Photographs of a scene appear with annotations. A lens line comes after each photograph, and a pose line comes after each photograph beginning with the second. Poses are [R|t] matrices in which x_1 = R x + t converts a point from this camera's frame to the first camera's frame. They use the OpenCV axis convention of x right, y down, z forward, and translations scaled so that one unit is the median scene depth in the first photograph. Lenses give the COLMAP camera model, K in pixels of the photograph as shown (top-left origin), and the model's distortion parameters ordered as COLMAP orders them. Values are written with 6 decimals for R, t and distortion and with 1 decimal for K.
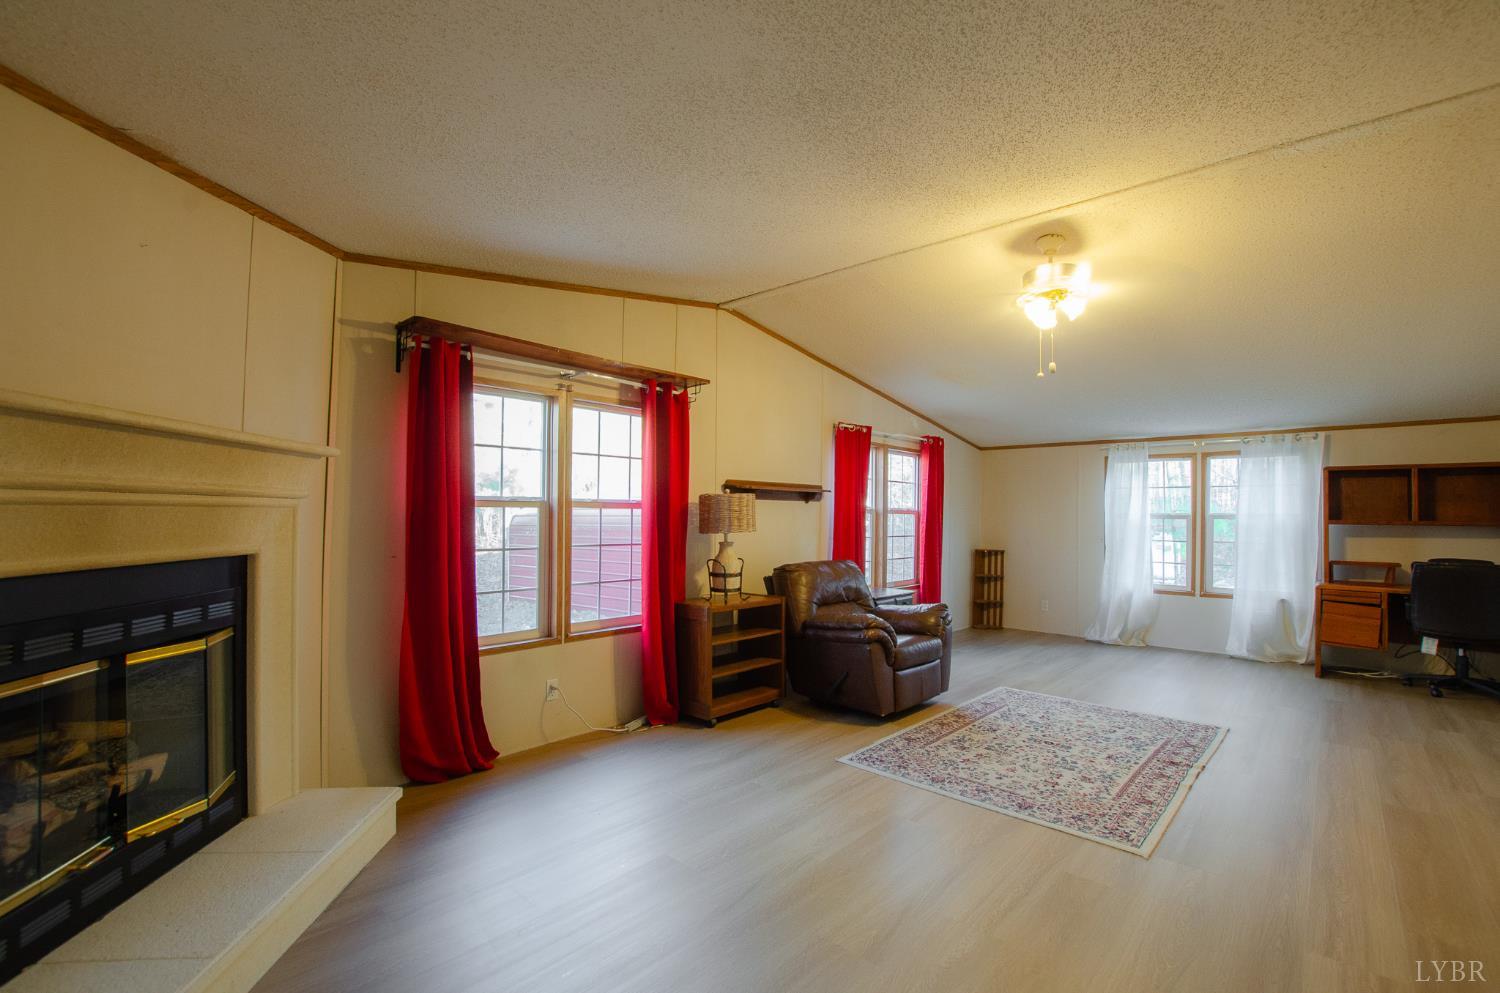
lens RADIAL K [[666.5, 0, 751.5], [0, 666.5, 500.1], [0, 0, 1]] dist [-0.036701, 0.008172]
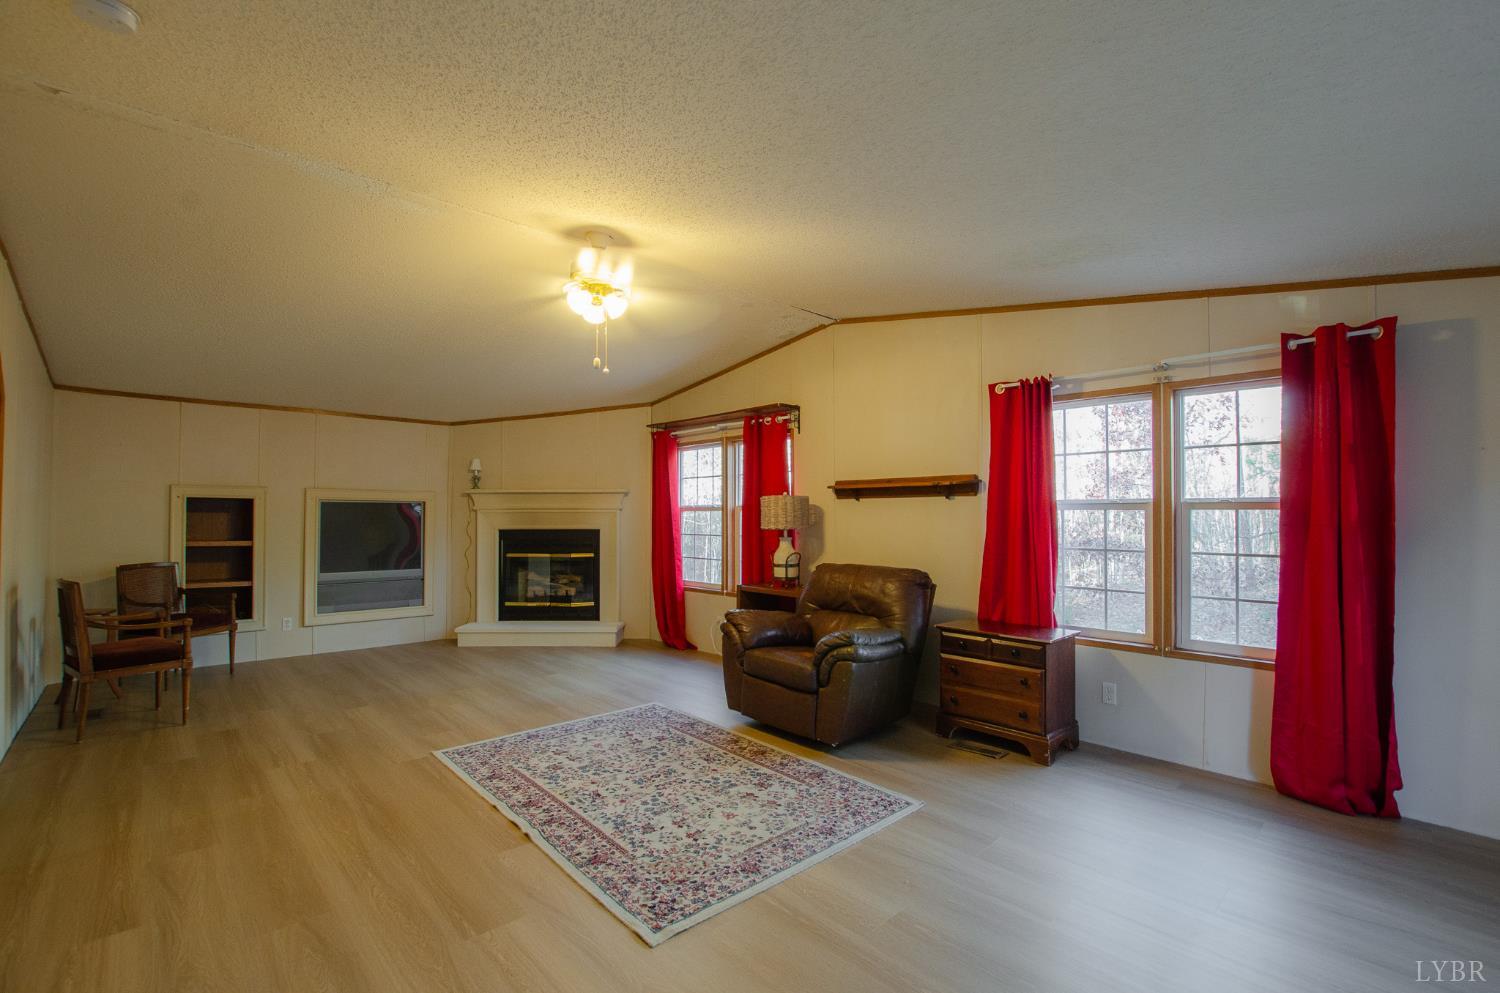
lens RADIAL K [[666.5, 0, 751.5], [0, 666.5, 500.1], [0, 0, 1]] dist [-0.036701, 0.008172]
pose [[-0.087937, -0.032131, -0.995608, 1.324868], [0.015123, 0.999321, -0.033587, 0.041656], [0.996011, -0.018010, -0.087391, 1.220512]]
